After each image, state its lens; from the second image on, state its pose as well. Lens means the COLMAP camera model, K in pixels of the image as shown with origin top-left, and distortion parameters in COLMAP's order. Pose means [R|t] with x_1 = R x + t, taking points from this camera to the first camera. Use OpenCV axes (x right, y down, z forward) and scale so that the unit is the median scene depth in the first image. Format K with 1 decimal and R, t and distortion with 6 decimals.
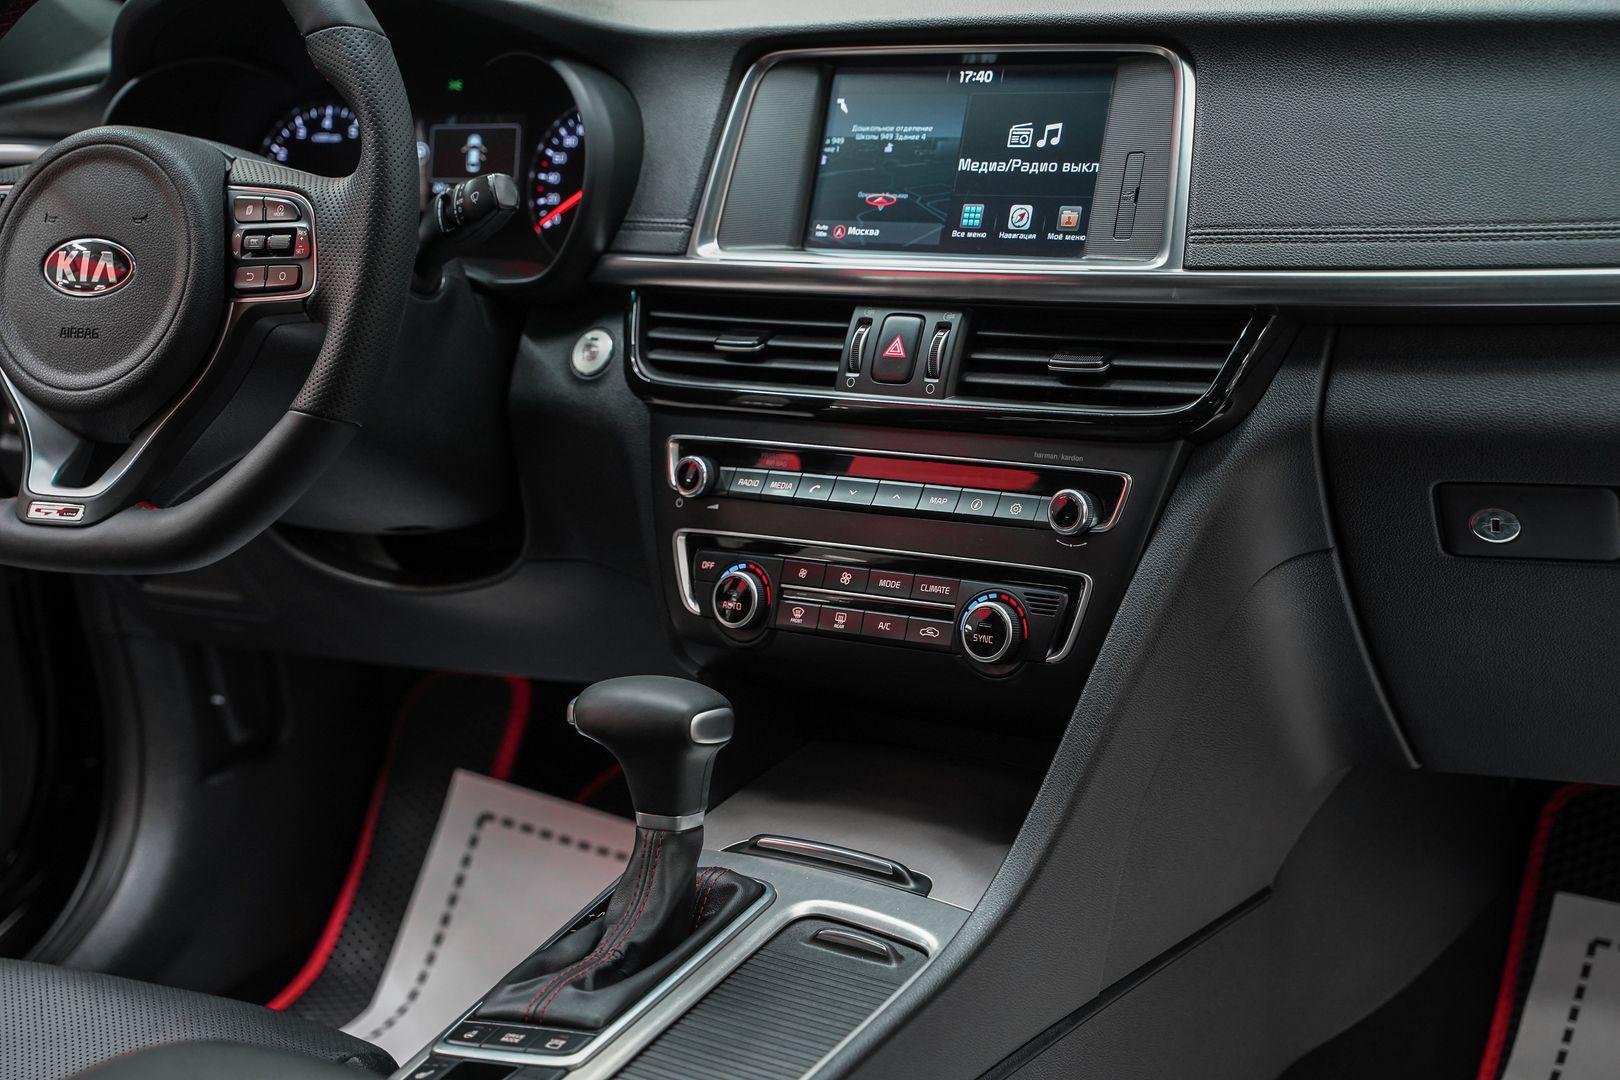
lens RADIAL K [[2712.2, 0, 806.5], [0, 2712.2, 545.9], [0, 0, 1]] dist [0.180189, 0.149308]
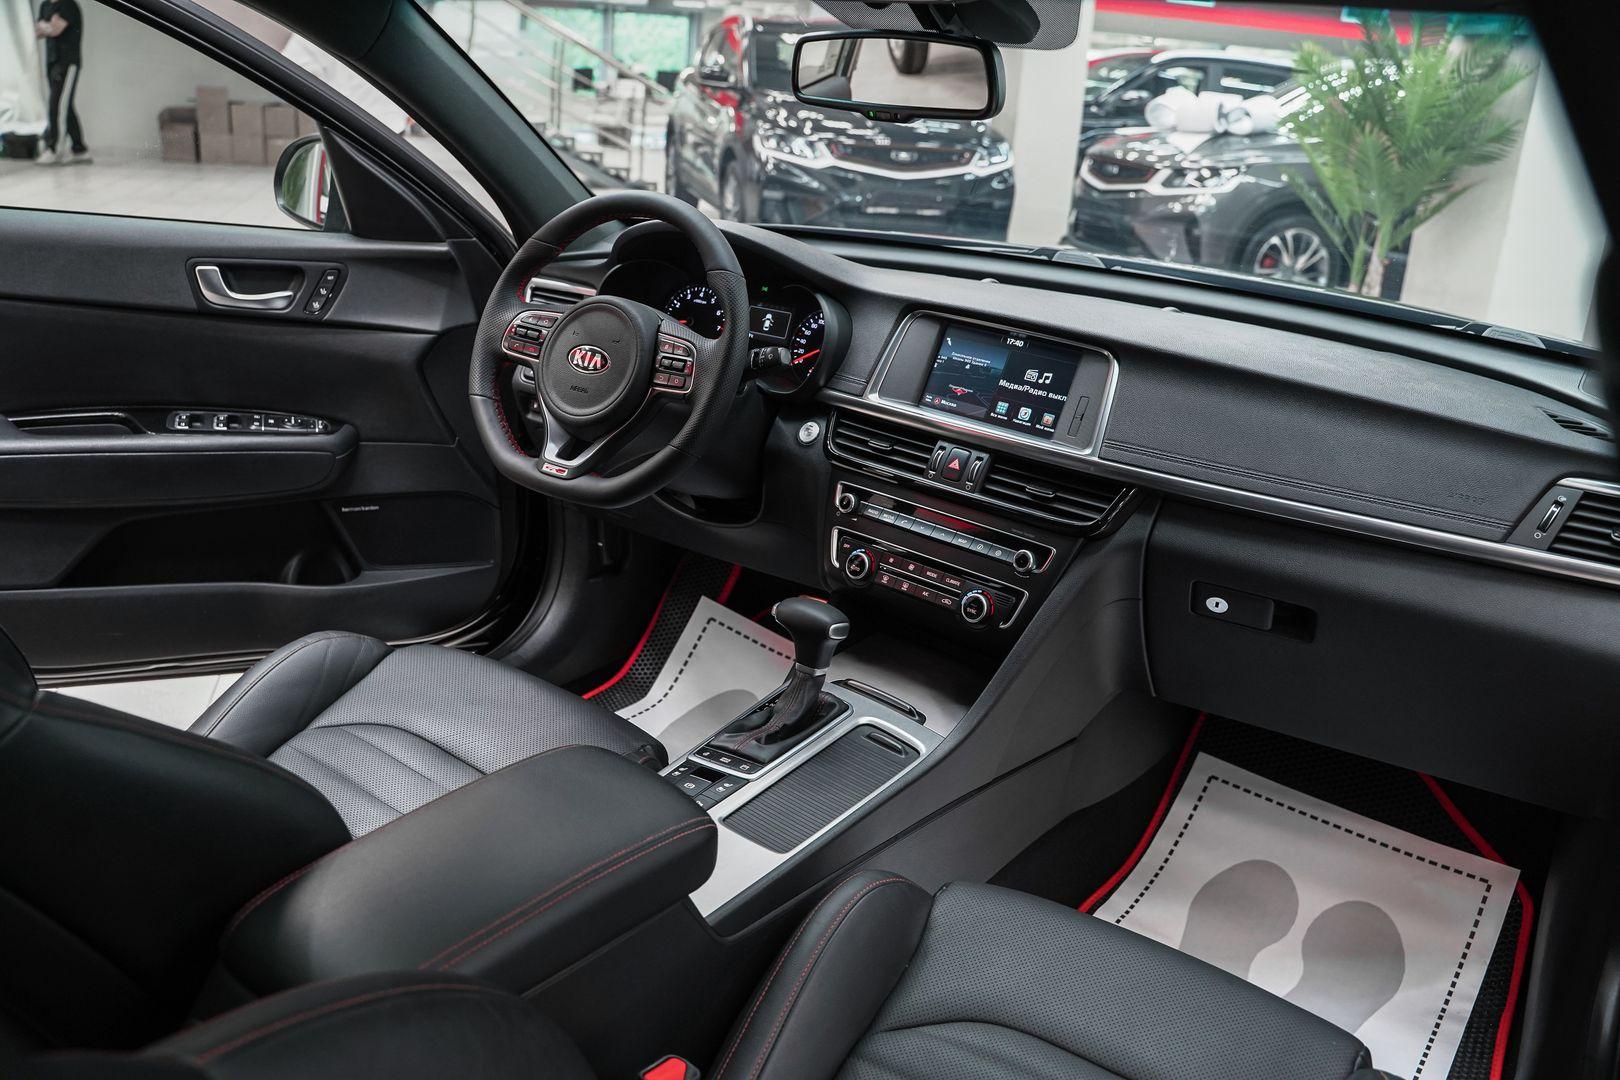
lens RADIAL K [[1307.0, 0, 814.4], [0, 1307.0, 547.4], [0, 0, 1]] dist [-0.122915, 0.121915]
pose [[0.983274, 0.180748, -0.022402, -0.039219], [-0.178835, 0.981442, 0.069205, -0.059349], [0.034495, -0.064041, 0.997351, -0.011947]]
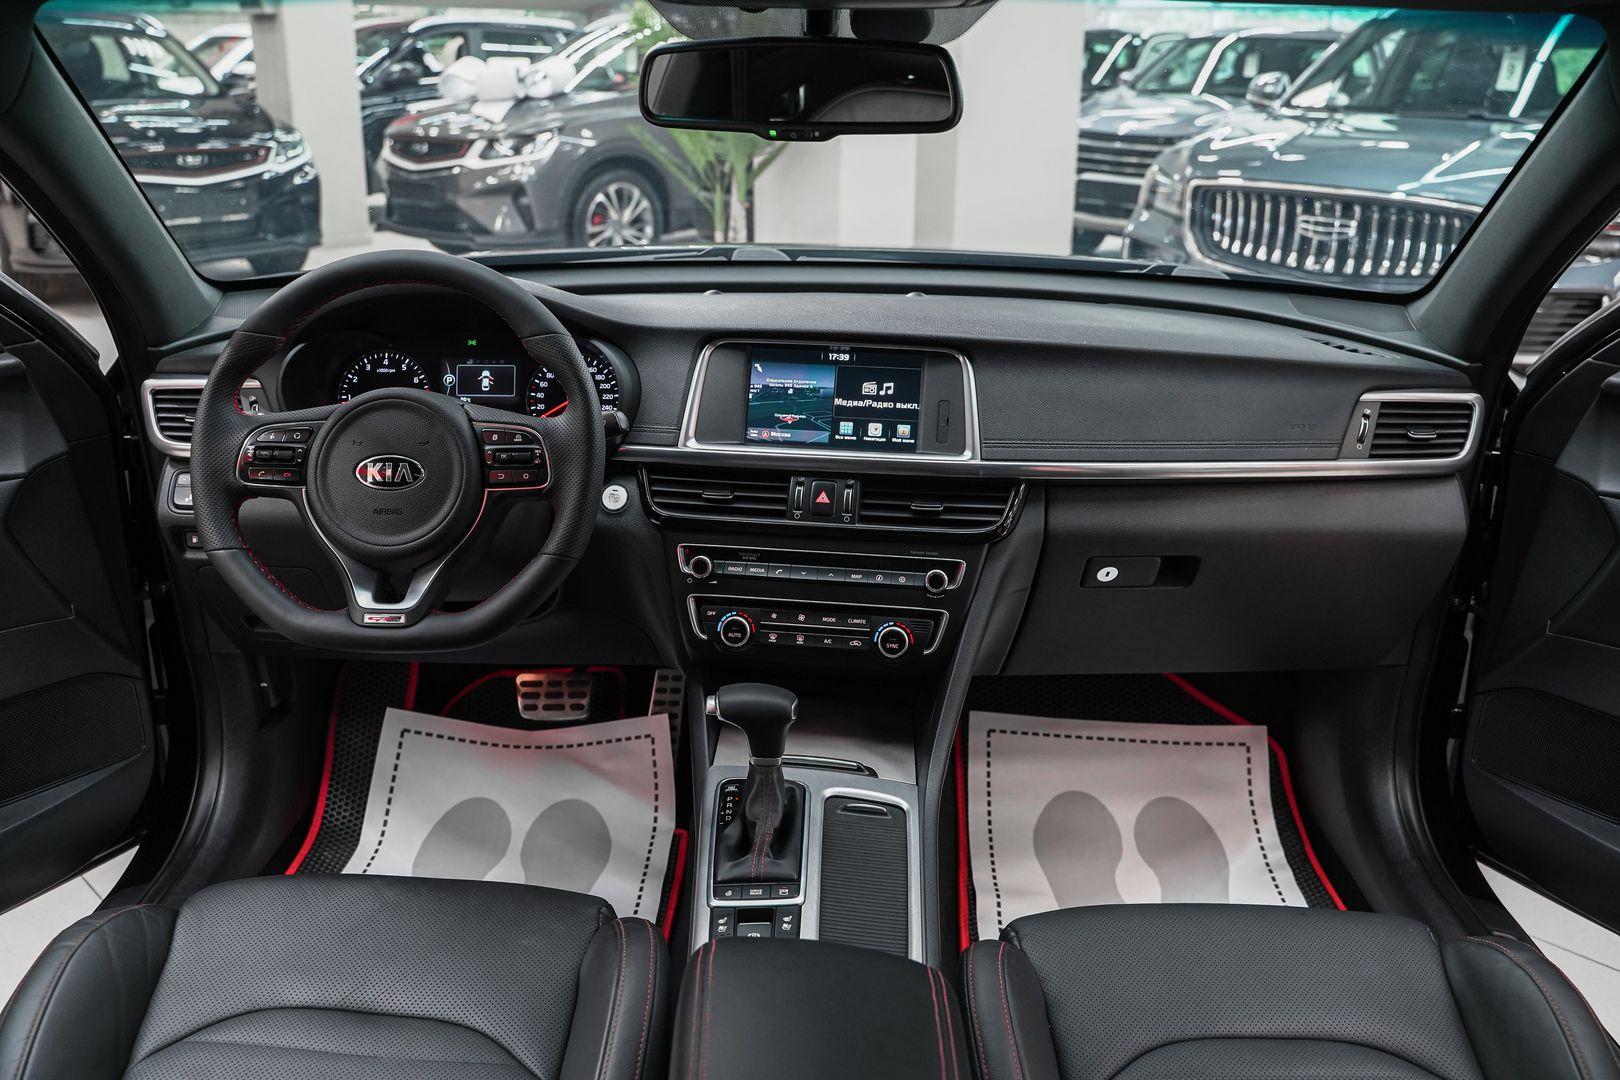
lens RADIAL K [[1297.3, 0, 810.0], [0, 1297.3, 540.0], [0, 0, 1]] dist [-0.111379, 0.074584]
pose [[0.876546, -0.061361, 0.477390, -0.414229], [0.040274, 0.997713, 0.054292, -0.092377], [-0.479630, -0.028364, 0.877012, 0.187778]]
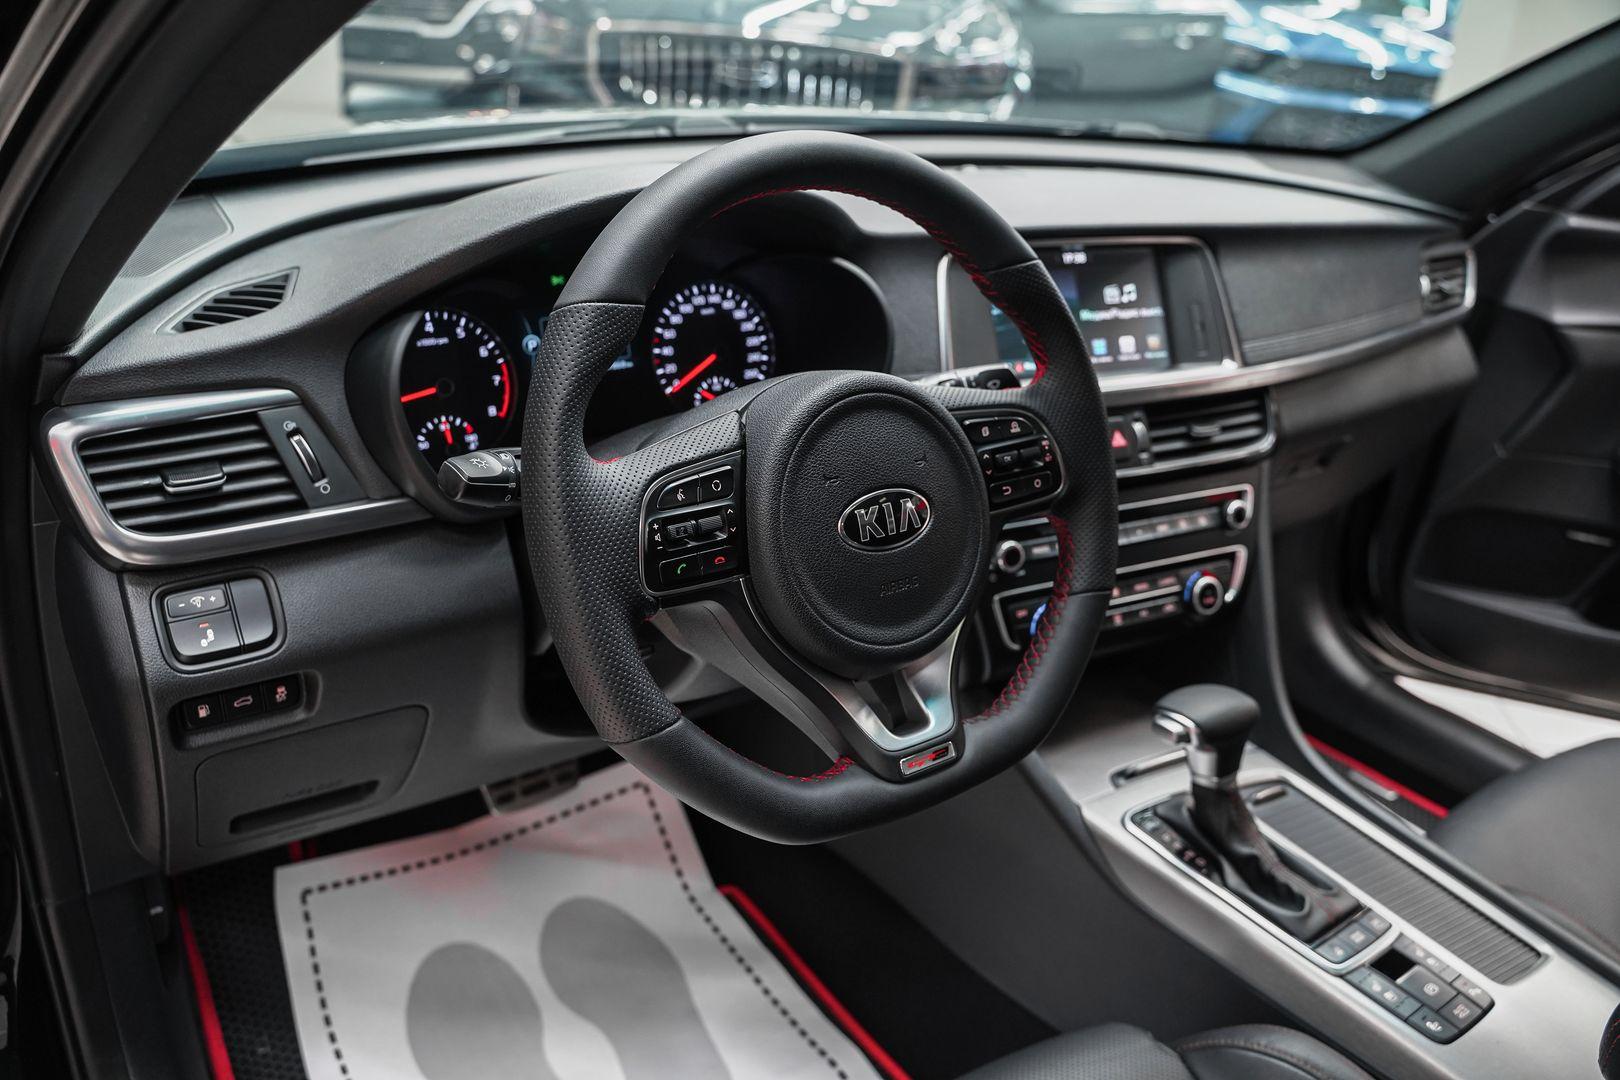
lens RADIAL K [[1307.0, 0, 814.4], [0, 1307.0, 547.4], [0, 0, 1]] dist [-0.122915, 0.121915]
pose [[0.420501, -0.265743, 0.867502, -0.685107], [0.143835, 0.963578, 0.225453, -0.202020], [-0.895818, 0.029973, 0.443409, 0.818693]]
